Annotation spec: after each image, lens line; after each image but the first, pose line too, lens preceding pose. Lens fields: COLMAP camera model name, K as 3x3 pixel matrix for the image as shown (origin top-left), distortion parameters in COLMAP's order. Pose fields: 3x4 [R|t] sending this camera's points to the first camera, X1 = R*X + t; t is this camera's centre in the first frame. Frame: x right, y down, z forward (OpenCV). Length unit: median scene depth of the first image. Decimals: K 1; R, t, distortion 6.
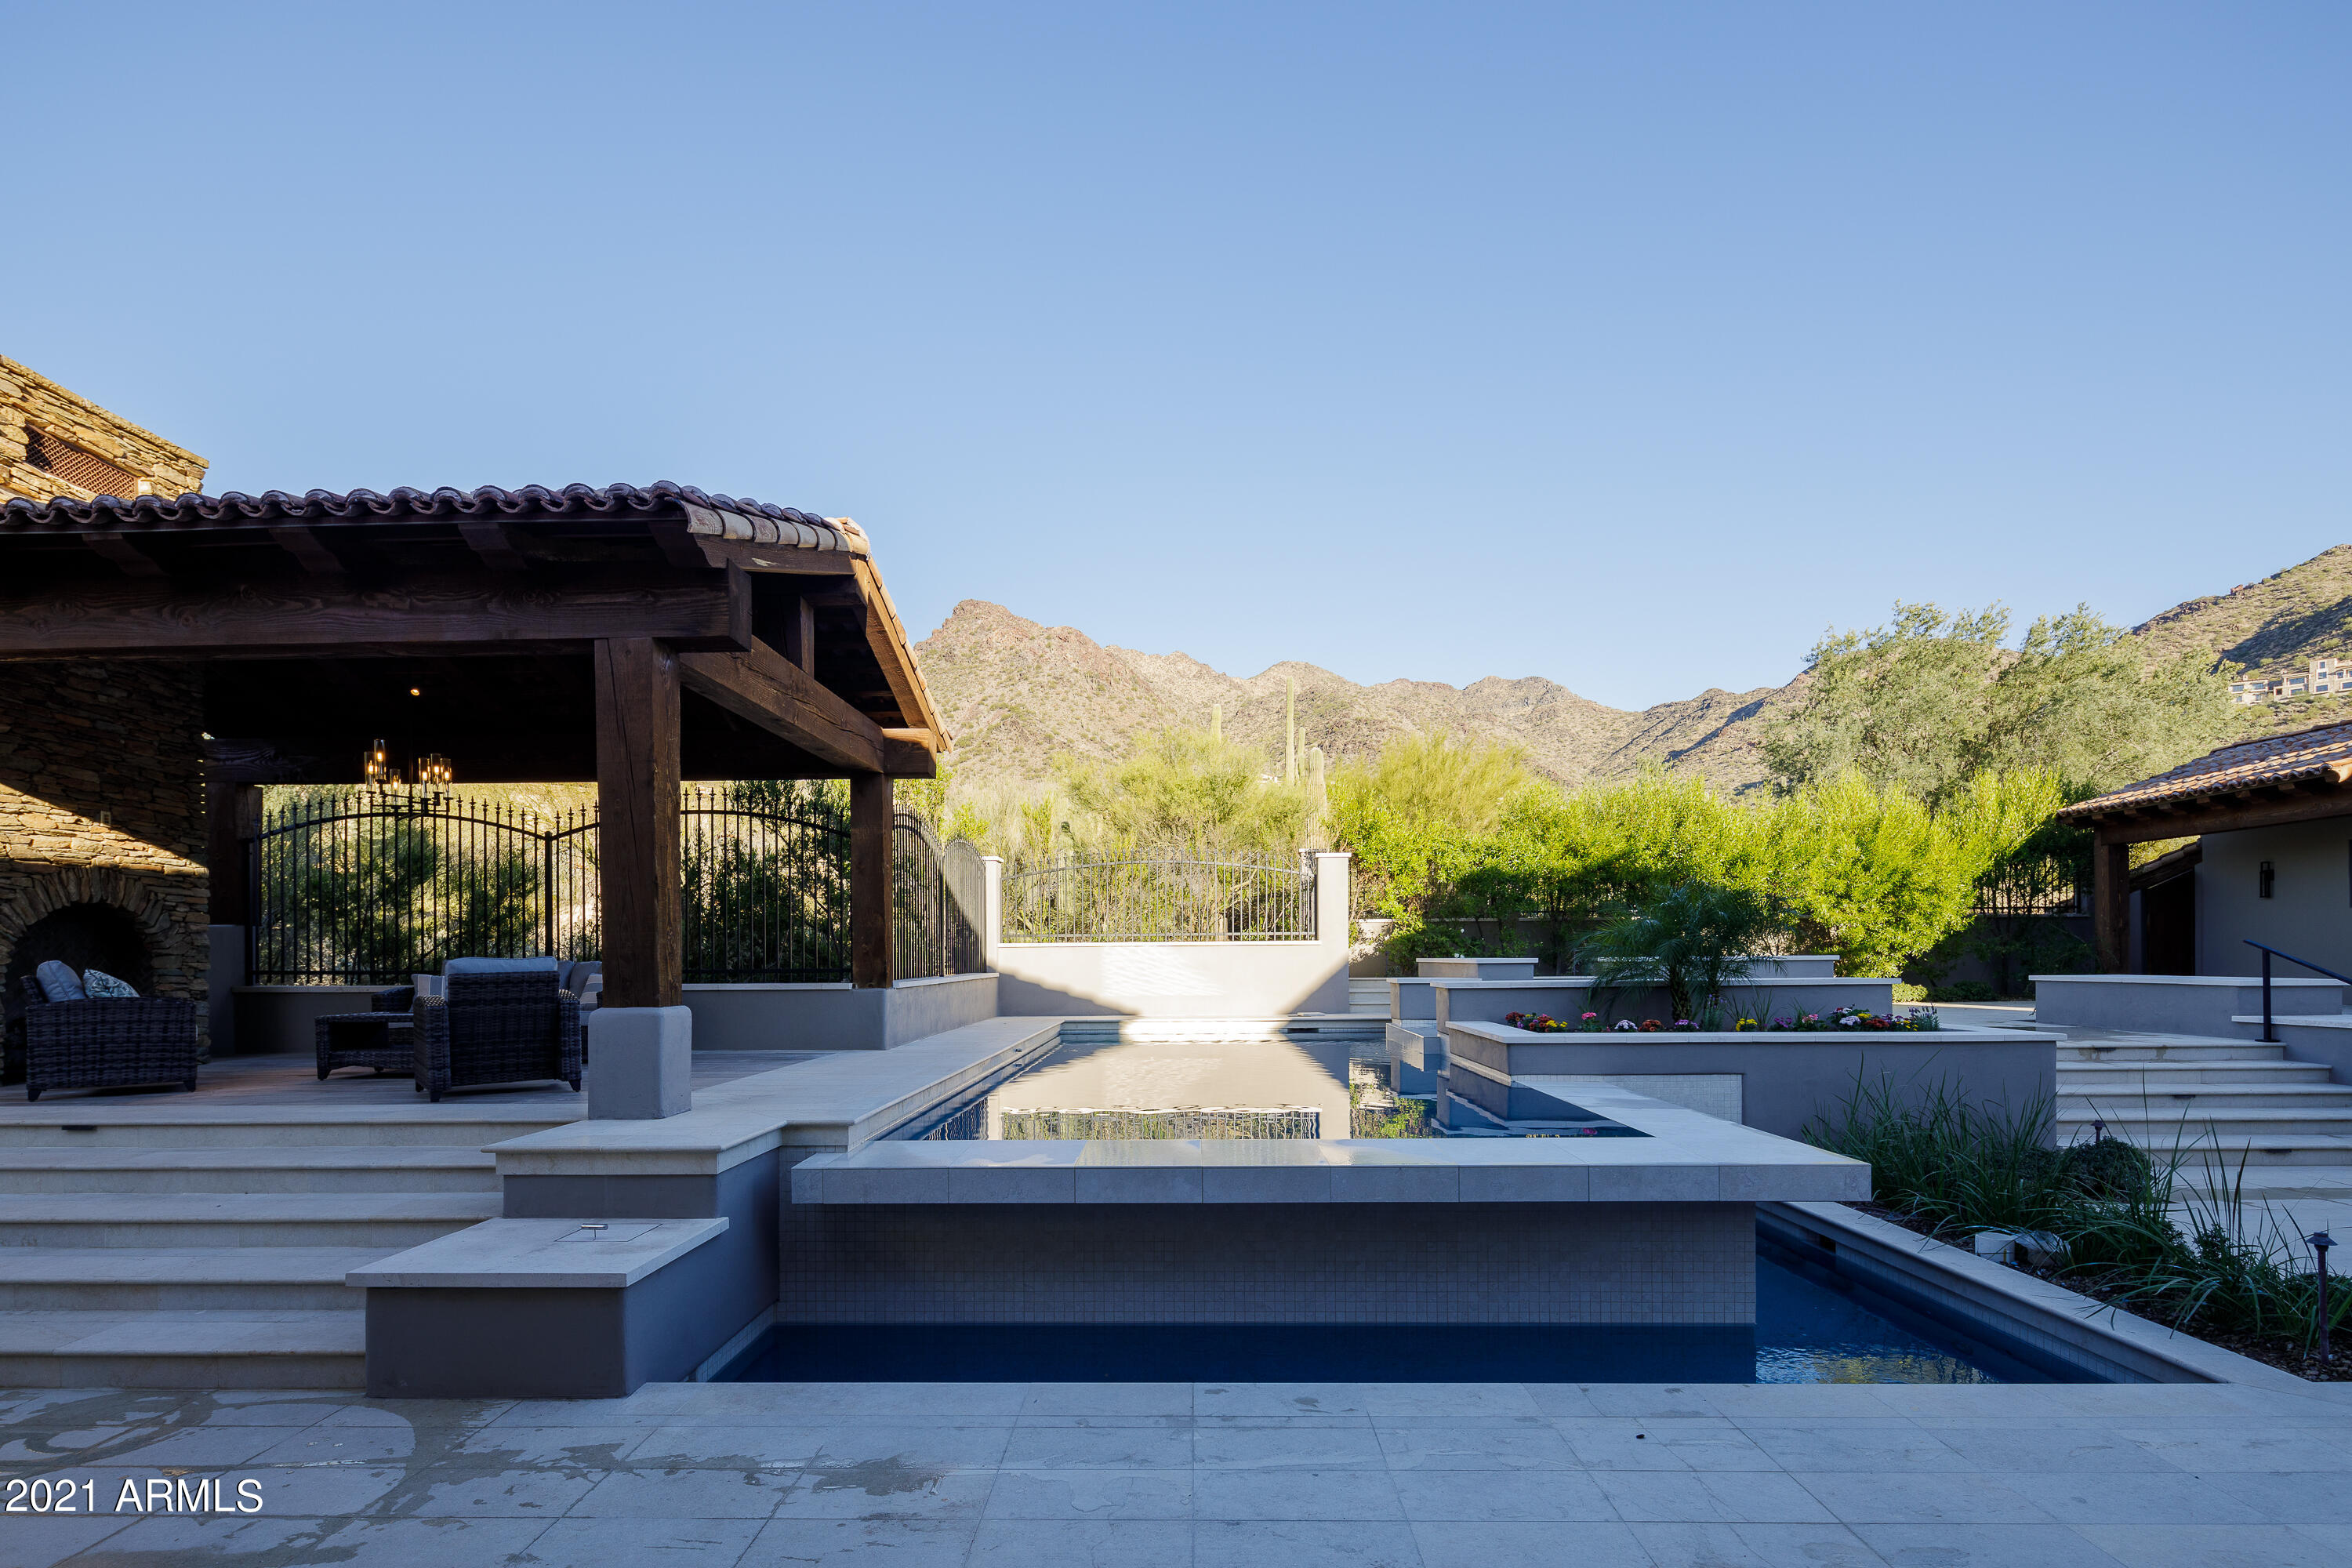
lens RADIAL K [[1133.4, 0, 1168.9], [0, 1133.4, 961.8], [0, 0, 1]] dist [0.006522, -0.004985]
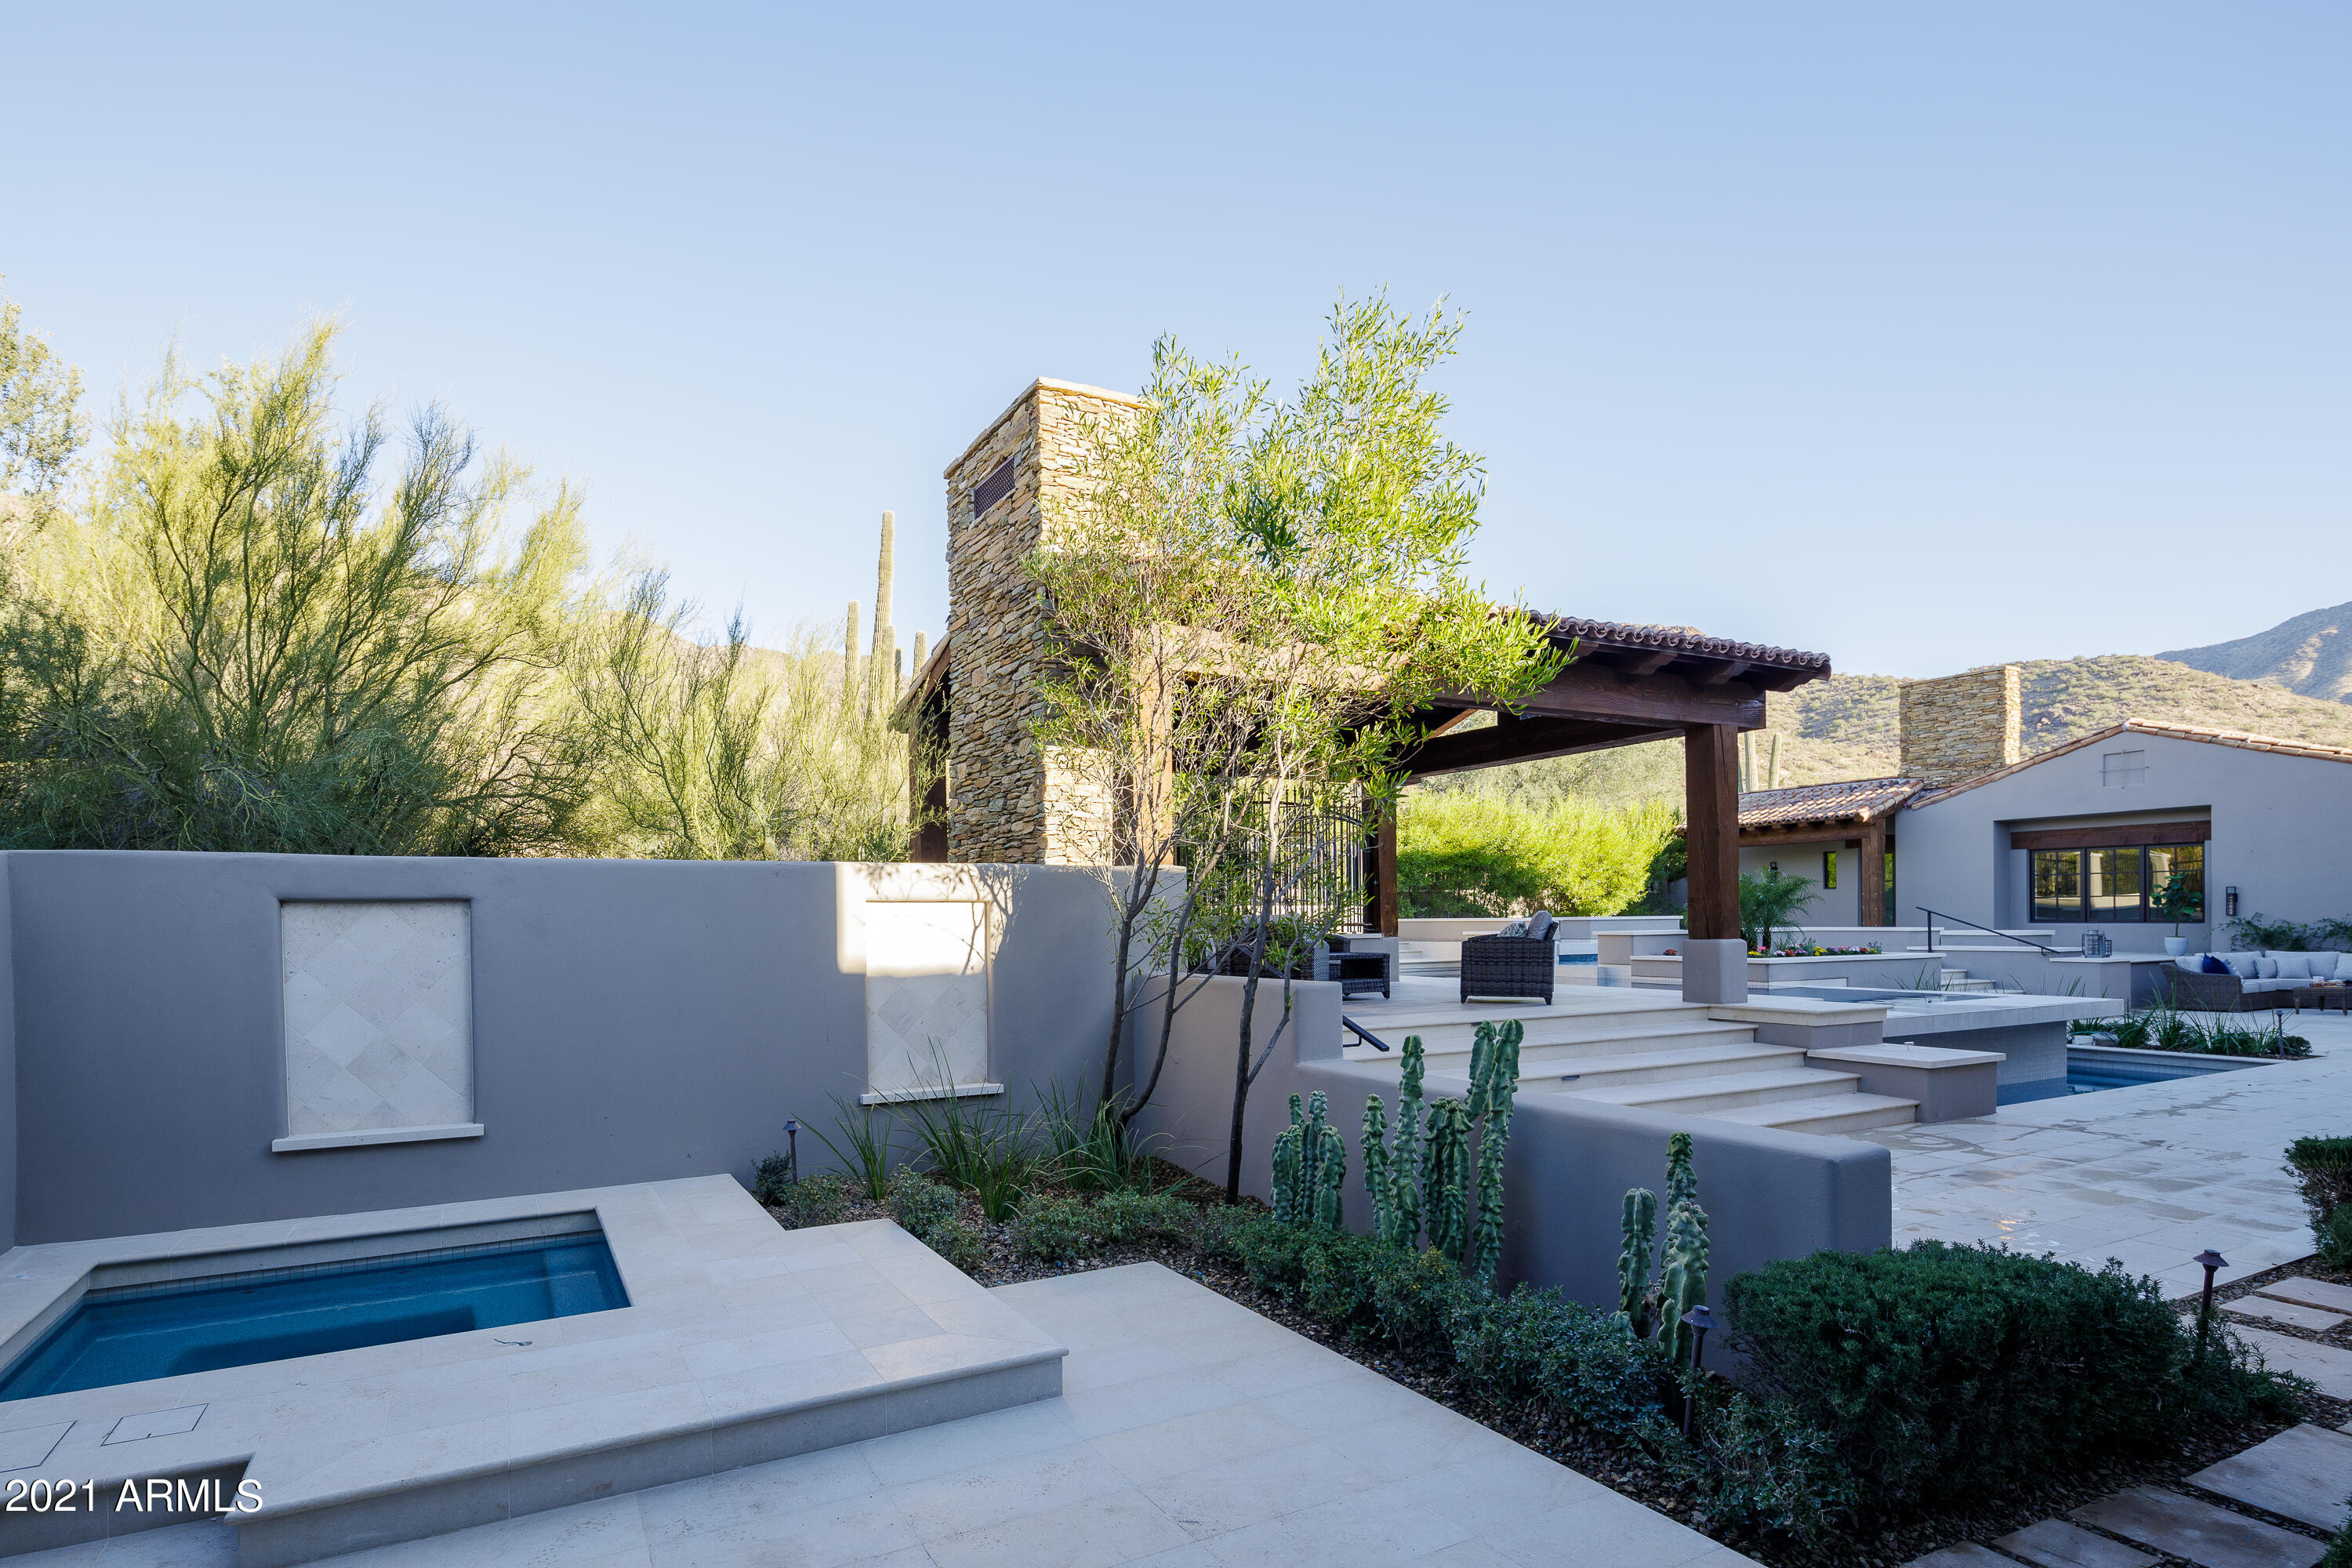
lens RADIAL K [[1133.4, 0, 1050.1], [0, 1133.4, 929.6], [0, 0, 1]] dist [0.006522, -0.004985]
pose [[0.888905, -0.004310, 0.458072, -1.248524], [0.004505, 0.999990, 0.000666, 0.011416], [-0.458070, 0.001471, 0.888915, -0.036999]]
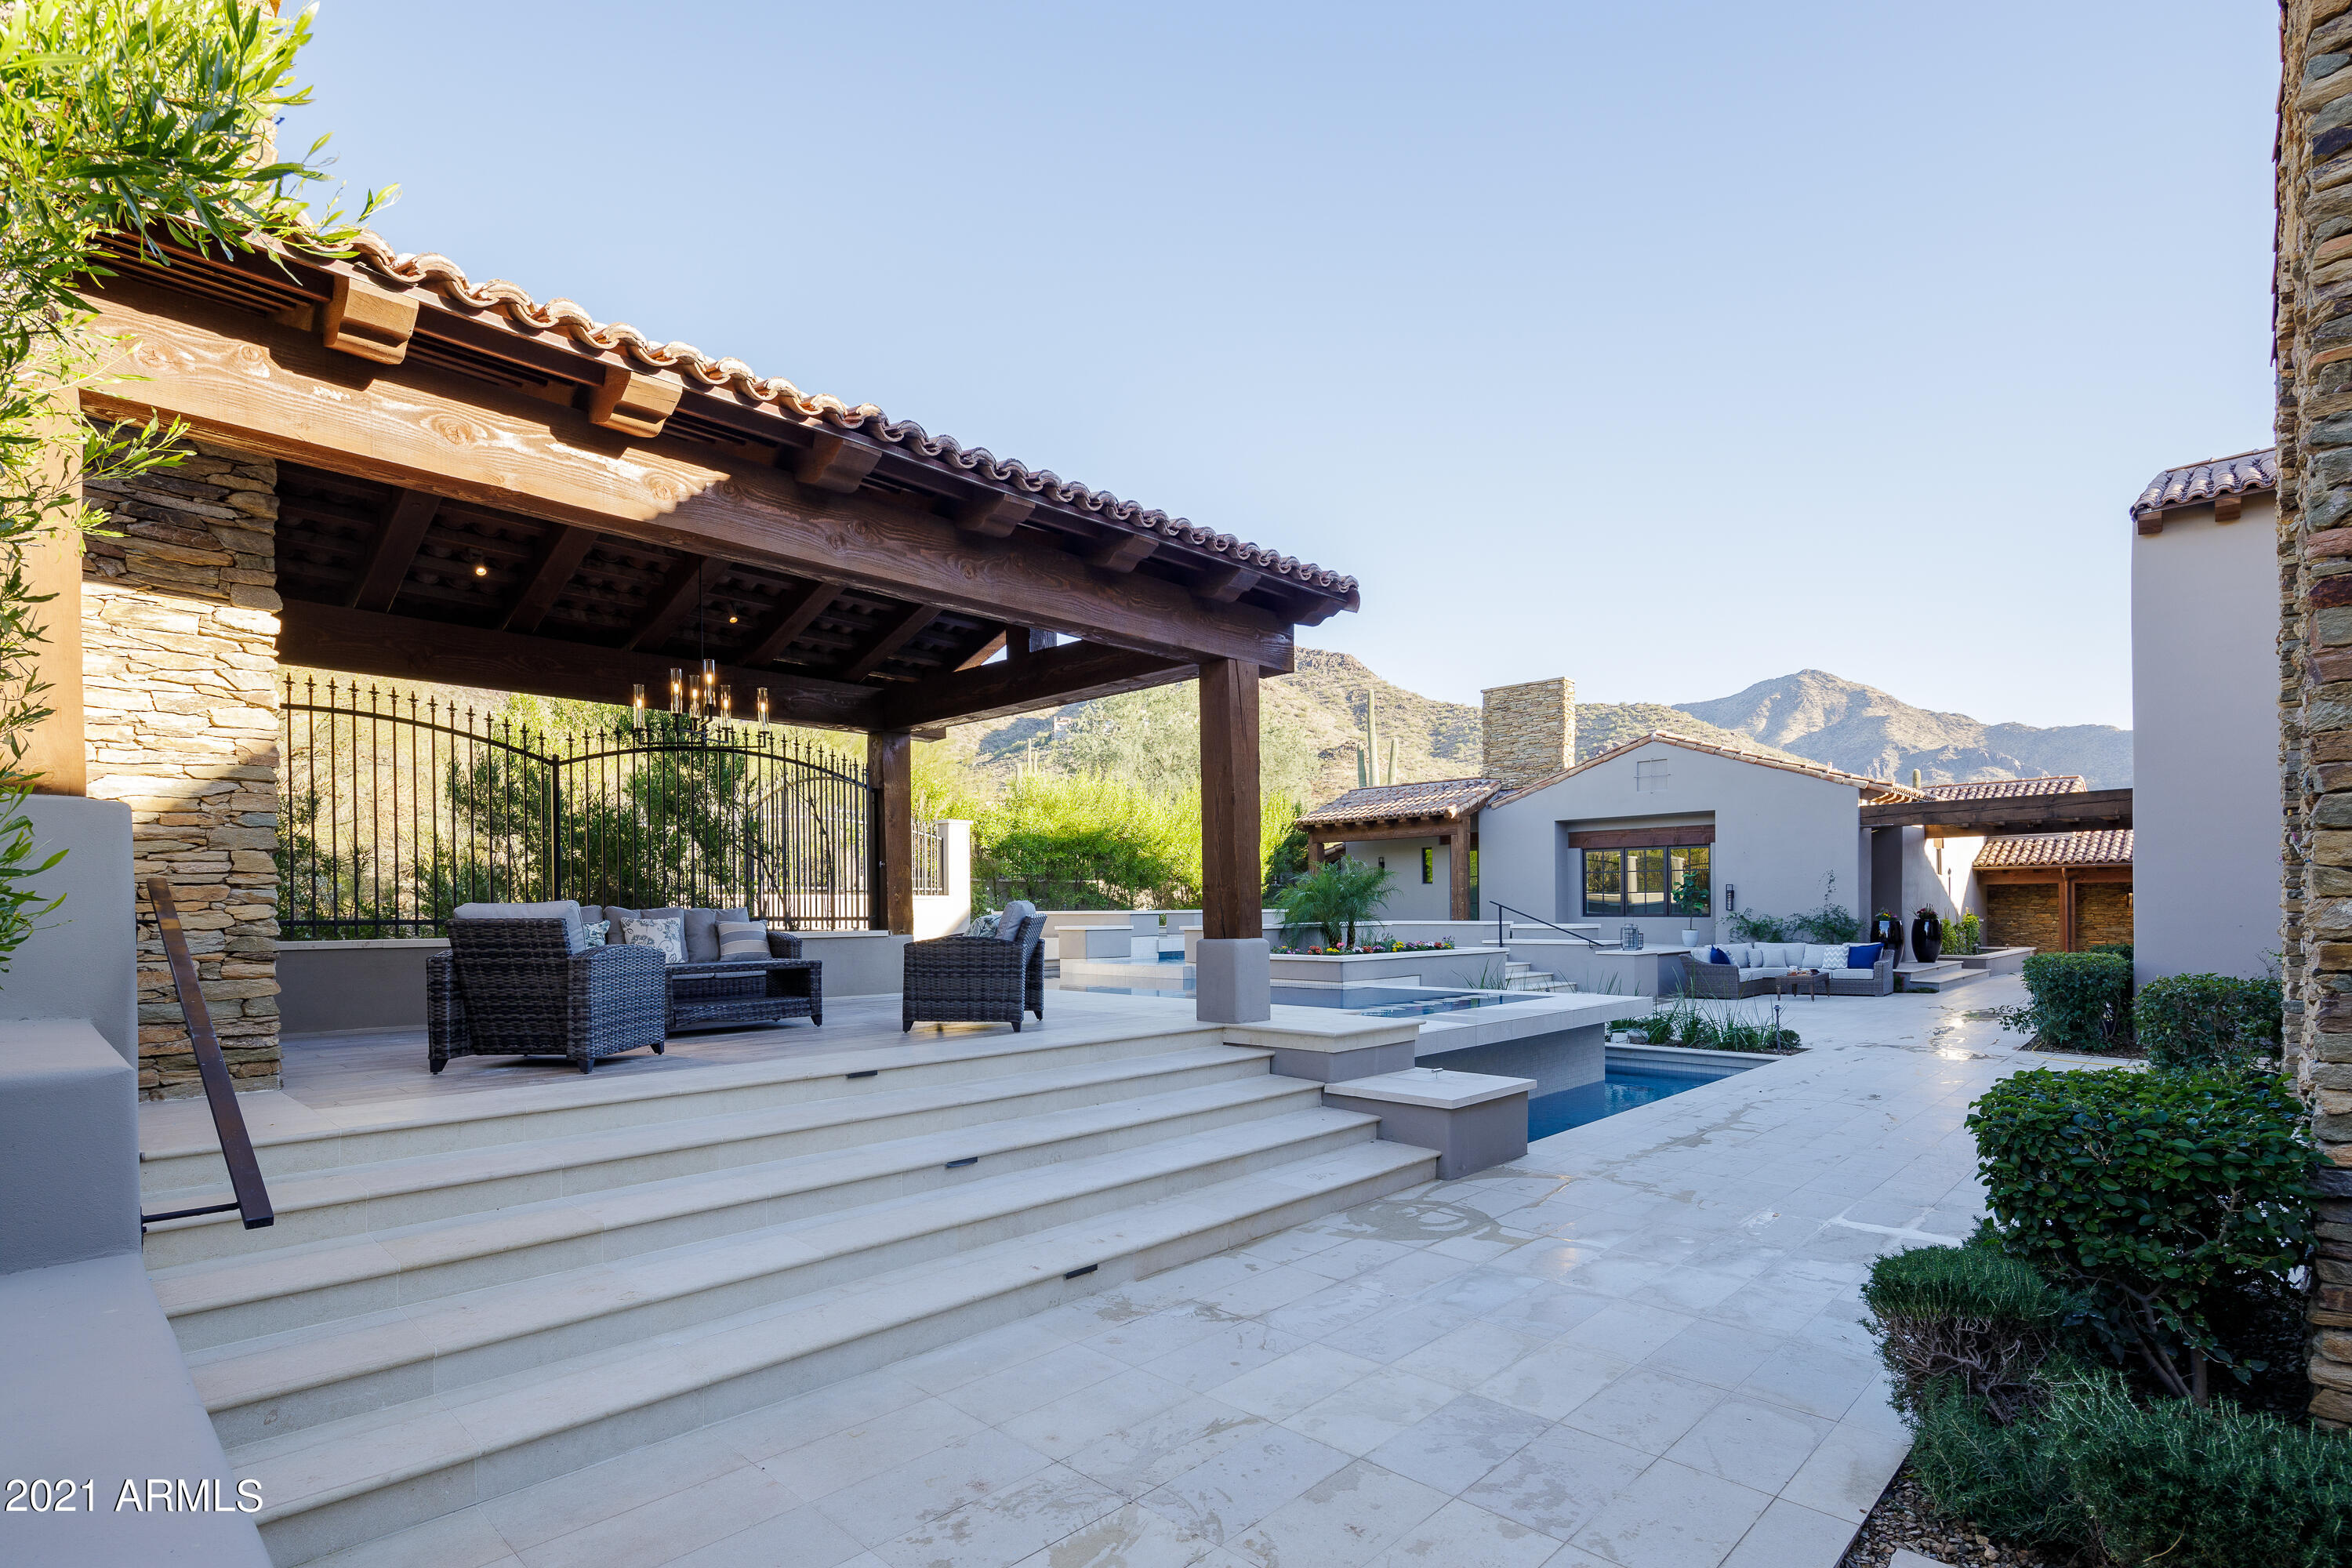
lens RADIAL K [[1133.4, 0, 1165.4], [0, 1133.4, 914.3], [0, 0, 1]] dist [0.006522, -0.004985]
pose [[0.676373, 0.000239, 0.736560, -0.869152], [0.004511, 0.999980, -0.004467, 0.009903], [-0.736546, 0.006344, 0.676358, 0.096302]]
